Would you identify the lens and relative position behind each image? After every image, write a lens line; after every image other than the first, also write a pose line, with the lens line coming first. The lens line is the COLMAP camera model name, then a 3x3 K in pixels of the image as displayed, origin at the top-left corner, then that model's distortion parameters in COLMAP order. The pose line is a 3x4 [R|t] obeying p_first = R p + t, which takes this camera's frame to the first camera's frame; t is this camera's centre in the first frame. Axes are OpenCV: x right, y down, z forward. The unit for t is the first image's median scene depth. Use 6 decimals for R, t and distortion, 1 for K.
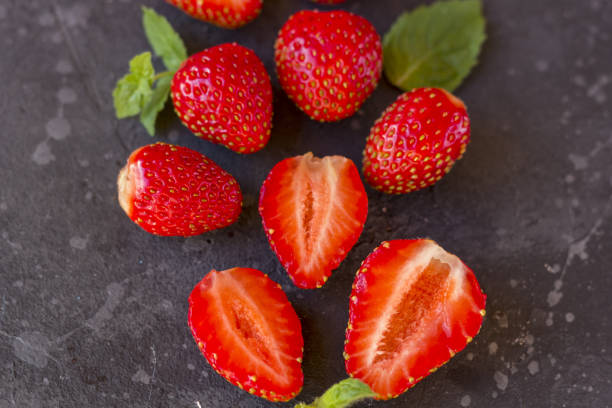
lens RADIAL K [[1542.3, 0, 306.0], [0, 1542.3, 204.0], [0, 0, 1]] dist [0.108640, -0.213494]
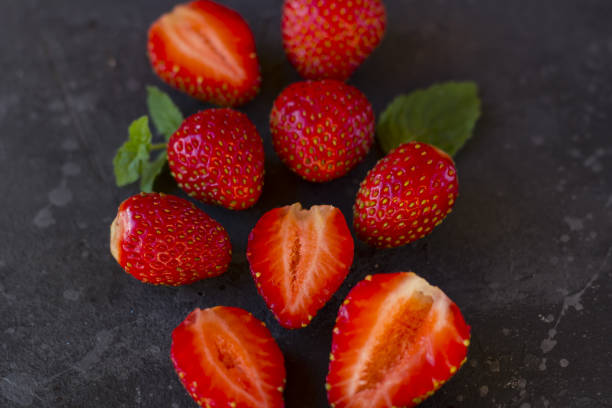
lens RADIAL K [[1542.3, 0, 306.0], [0, 1542.3, 204.0], [0, 0, 1]] dist [0.108640, -0.213494]
pose [[0.996560, -0.024131, -0.079280, 0.089152], [0.005943, 0.975015, -0.222060, 0.195178], [0.082658, 0.220825, 0.971804, 0.010903]]
